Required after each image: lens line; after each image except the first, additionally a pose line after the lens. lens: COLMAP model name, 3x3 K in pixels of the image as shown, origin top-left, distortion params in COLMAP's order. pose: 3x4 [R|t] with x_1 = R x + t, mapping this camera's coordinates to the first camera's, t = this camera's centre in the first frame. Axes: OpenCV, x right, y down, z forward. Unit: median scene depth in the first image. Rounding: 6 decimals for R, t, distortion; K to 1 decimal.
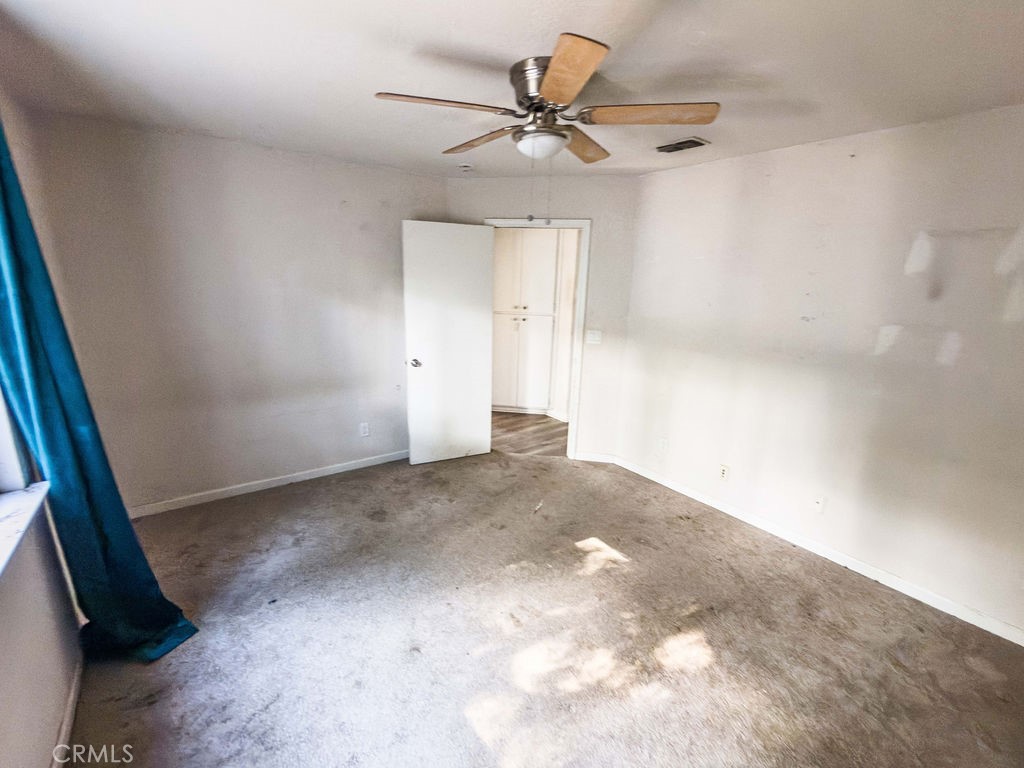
lens RADIAL K [[429.7, 0, 512.0], [0, 429.7, 384.0], [0, 0, 1]] dist [-0.000349, -0.000127]
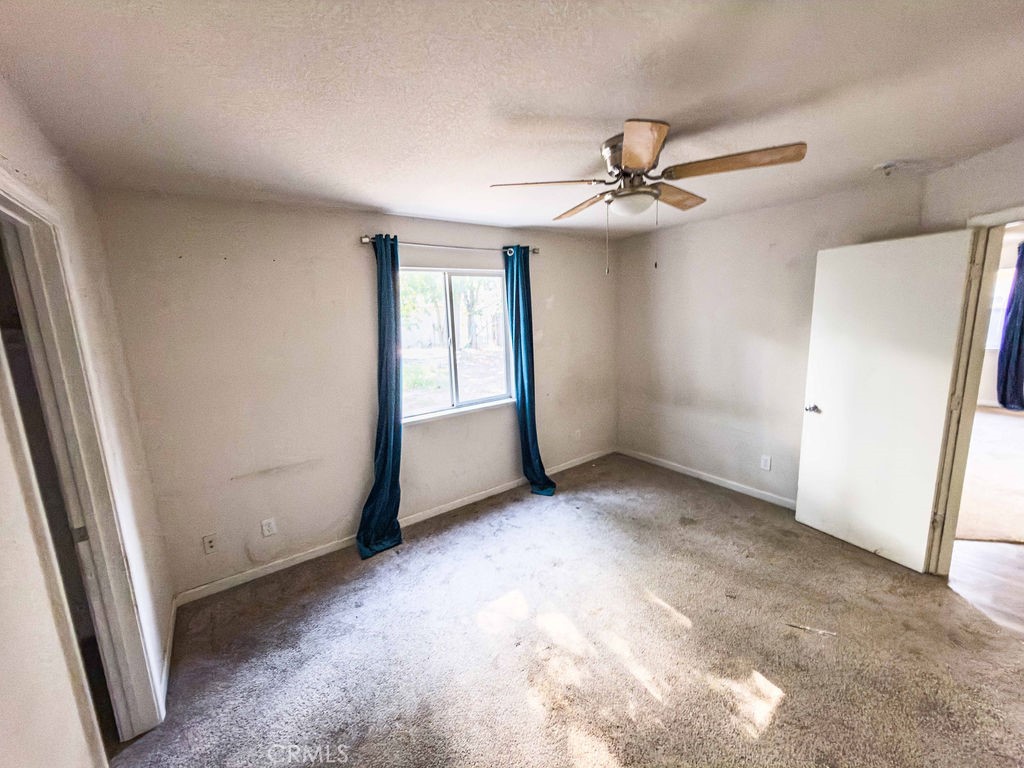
lens RADIAL K [[412.3, 0, 512.0], [0, 412.3, 384.0], [0, 0, 1]] dist [0.001076, 0.000080]
pose [[-0.005869, 0.150372, -0.988612, 0.624239], [-0.197432, 0.968995, 0.148560, -0.104715], [0.980299, 0.196055, 0.024001, 0.377502]]
